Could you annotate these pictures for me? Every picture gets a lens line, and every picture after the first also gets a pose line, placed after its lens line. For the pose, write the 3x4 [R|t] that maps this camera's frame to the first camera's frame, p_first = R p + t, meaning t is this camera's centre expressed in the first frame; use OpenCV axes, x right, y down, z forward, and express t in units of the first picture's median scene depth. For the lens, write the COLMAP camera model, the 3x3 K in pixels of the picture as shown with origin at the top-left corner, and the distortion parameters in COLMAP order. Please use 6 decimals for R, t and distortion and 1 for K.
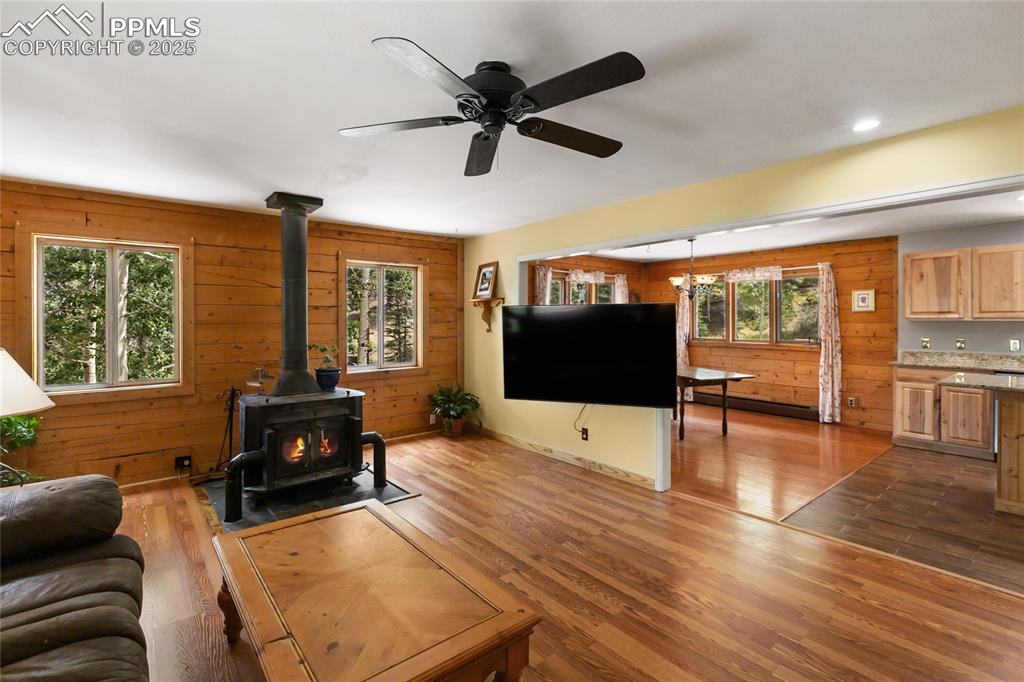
lens RADIAL K [[469.1, 0, 487.0], [0, 469.1, 317.4], [0, 0, 1]] dist [0.003133, 0.000358]
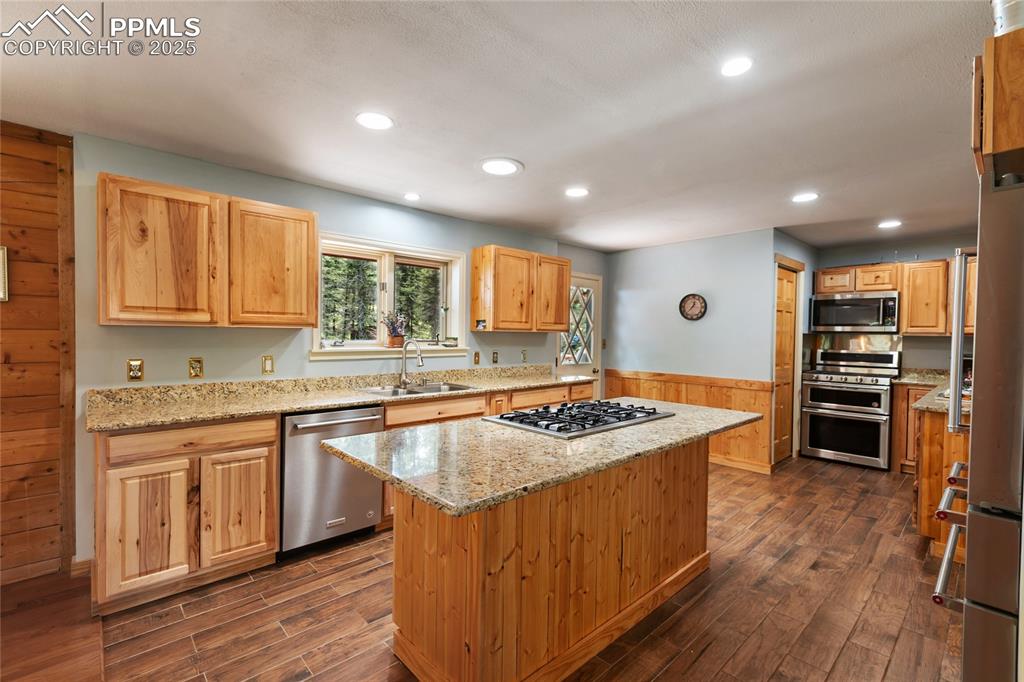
lens RADIAL K [[469.1, 0, 516.0], [0, 469.1, 343.4], [0, 0, 1]] dist [0.003133, 0.000358]
pose [[-0.093692, -0.025256, 0.995281, 0.353247], [-0.021512, 0.999496, 0.023338, 0.004950], [-0.995369, -0.019224, -0.094189, 0.571309]]
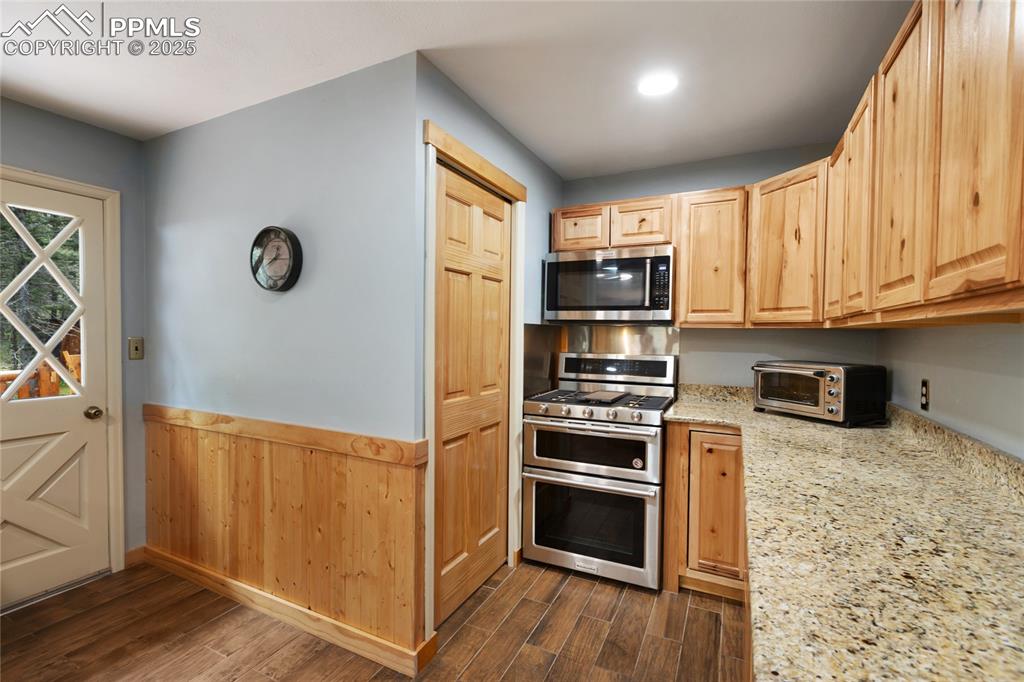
lens RADIAL K [[469.1, 0, 537.6], [0, 469.1, 345.0], [0, 0, 1]] dist [0.003133, 0.000358]
pose [[-0.471775, -0.035200, 0.881016, 0.772417], [-0.020412, 0.999371, 0.028999, 0.002292], [-0.881483, -0.004302, -0.472197, 0.157726]]
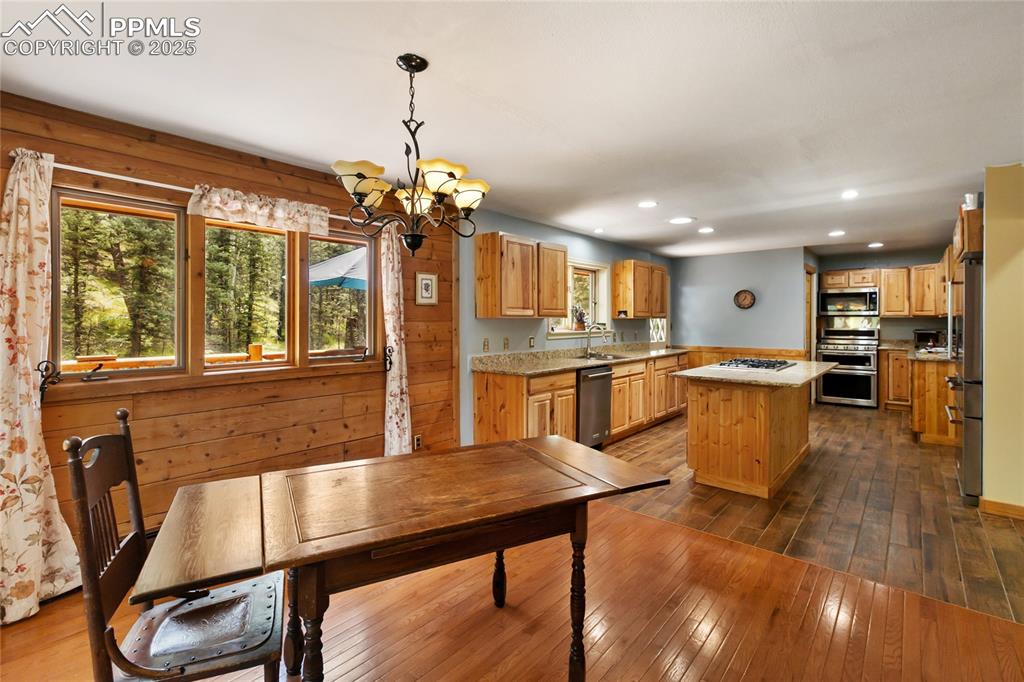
lens RADIAL K [[469.1, 0, 528.0], [0, 469.1, 321.0], [0, 0, 1]] dist [0.003133, 0.000358]
pose [[-0.206203, -0.004486, 0.978499, 0.102658], [-0.006779, 0.999972, 0.003156, 0.007711], [-0.978486, -0.005982, -0.206227, 0.971844]]
